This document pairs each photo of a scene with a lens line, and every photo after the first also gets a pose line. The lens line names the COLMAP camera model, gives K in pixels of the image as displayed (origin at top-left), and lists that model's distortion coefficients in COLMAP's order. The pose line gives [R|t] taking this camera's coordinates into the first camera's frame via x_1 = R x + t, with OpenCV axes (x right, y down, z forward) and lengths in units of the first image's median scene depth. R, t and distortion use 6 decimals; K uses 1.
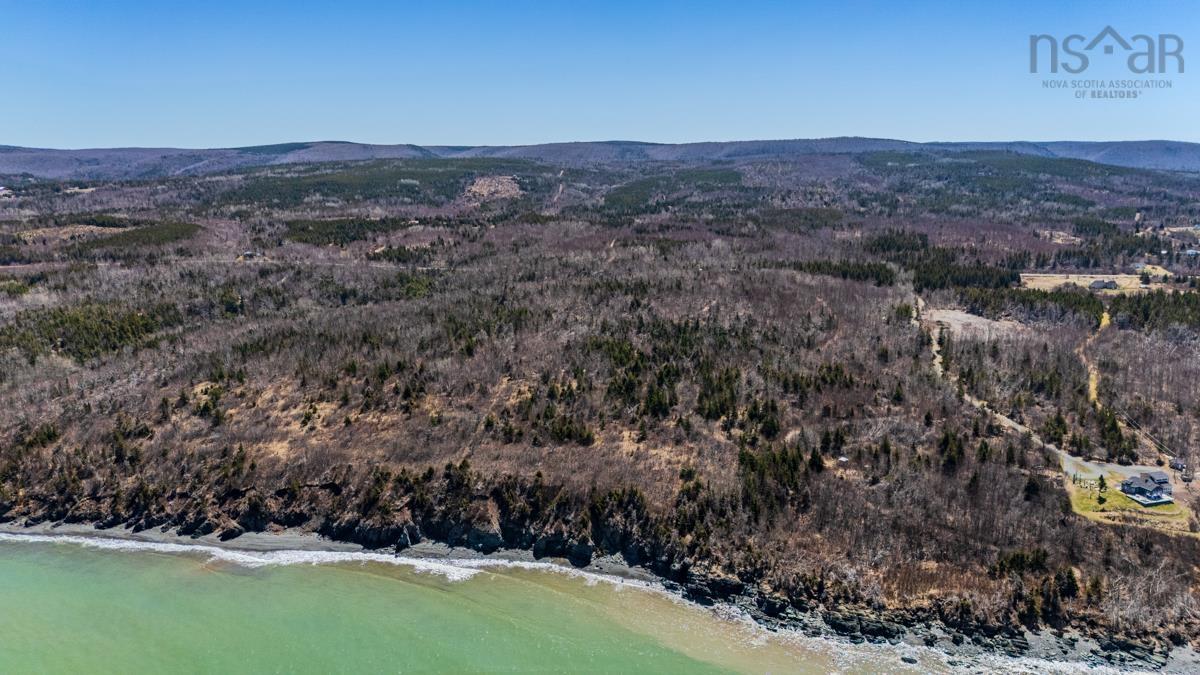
lens RADIAL K [[878.2, 0, 600.6], [0, 878.2, 328.5], [0, 0, 1]] dist [0.083559, -0.075122]
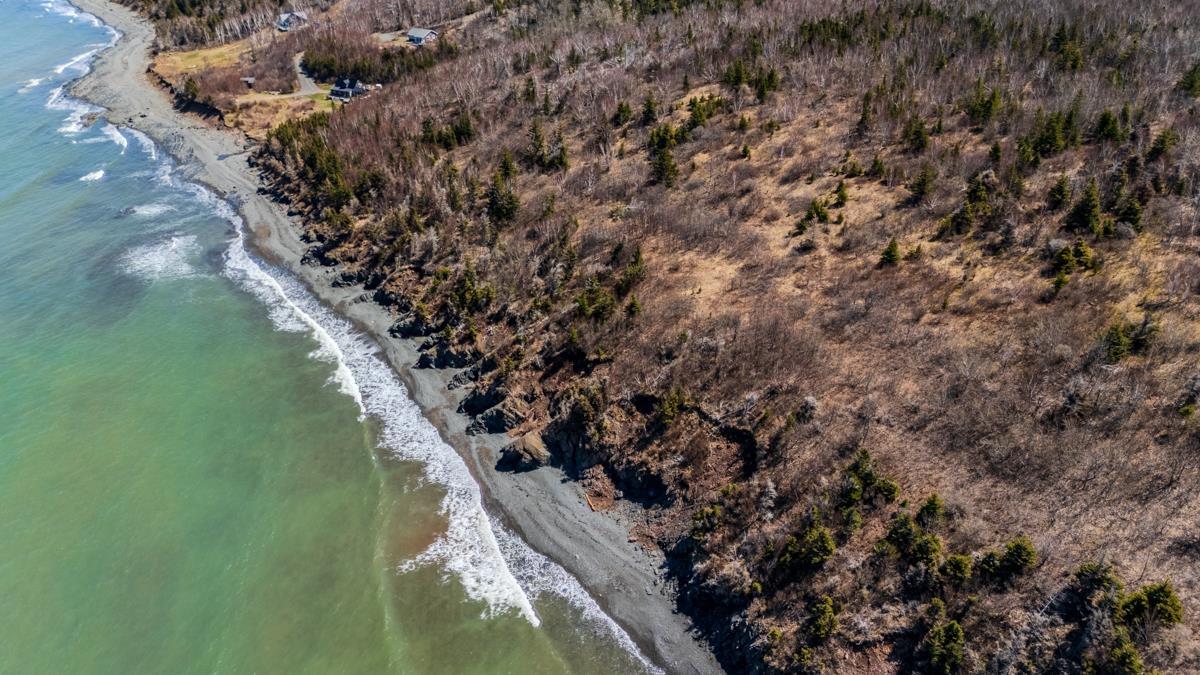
lens RADIAL K [[878.2, 0, 599.2], [0, 878.2, 330.5], [0, 0, 1]] dist [0.083559, -0.075122]
pose [[0.693001, 0.351944, -0.629194, -0.126621], [-0.120149, 0.916921, 0.380552, 0.000742], [0.710854, -0.188126, 0.677713, 0.700666]]
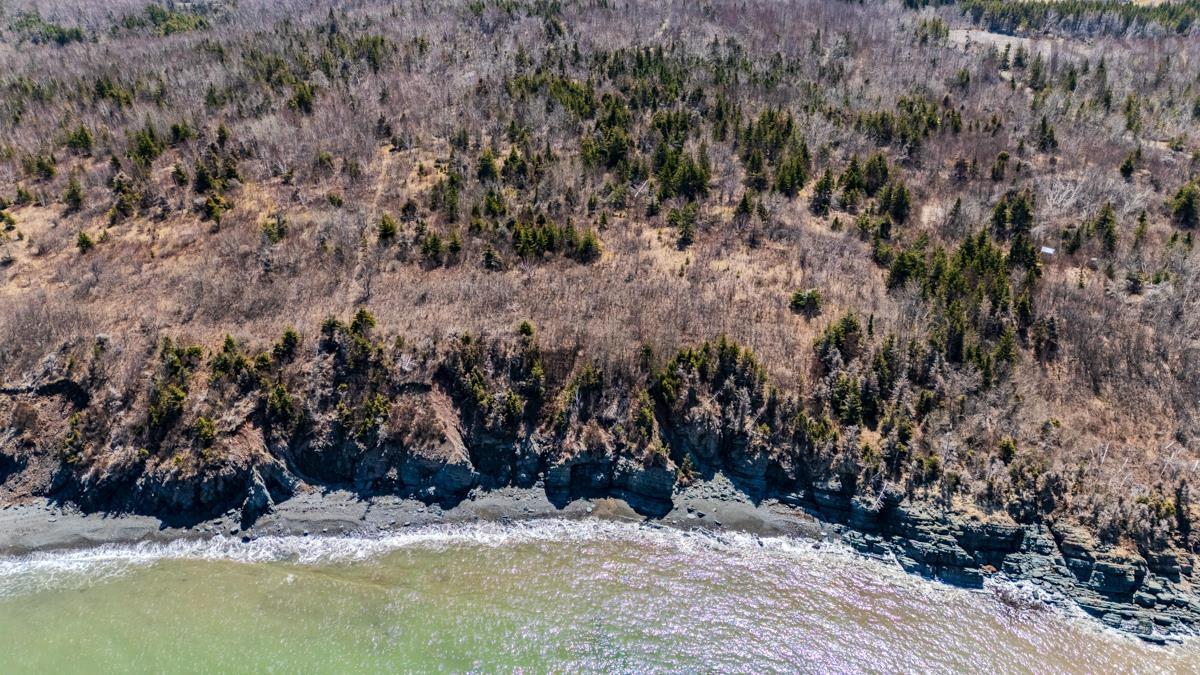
lens RADIAL K [[878.2, 0, 598.6], [0, 878.2, 332.4], [0, 0, 1]] dist [0.083559, -0.075122]
pose [[0.974875, -0.090506, 0.203539, -0.124044], [0.038840, 0.968806, 0.244759, 0.046369], [-0.219342, -0.230704, 0.947979, 0.498305]]
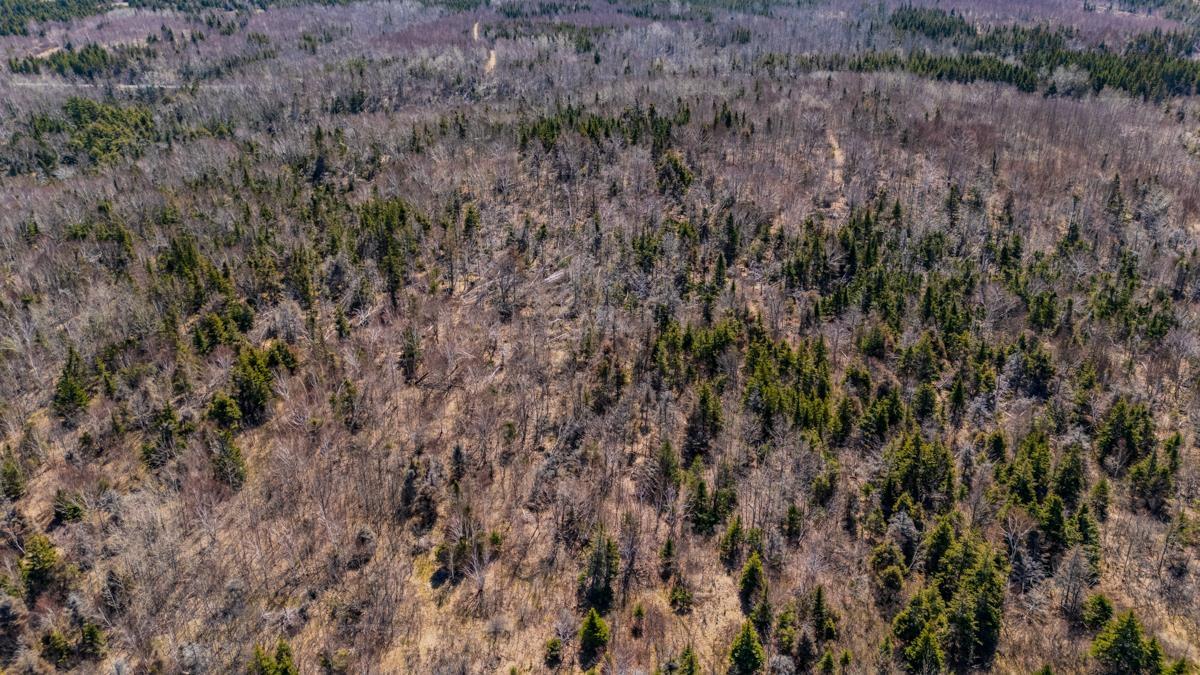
lens RADIAL K [[878.2, 0, 595.8], [0, 878.2, 338.1], [0, 0, 1]] dist [0.083559, -0.075122]
pose [[0.974737, -0.089433, 0.204669, -0.129641], [0.042082, 0.973462, 0.224948, -0.072634], [-0.219355, -0.210652, 0.952633, 0.941547]]
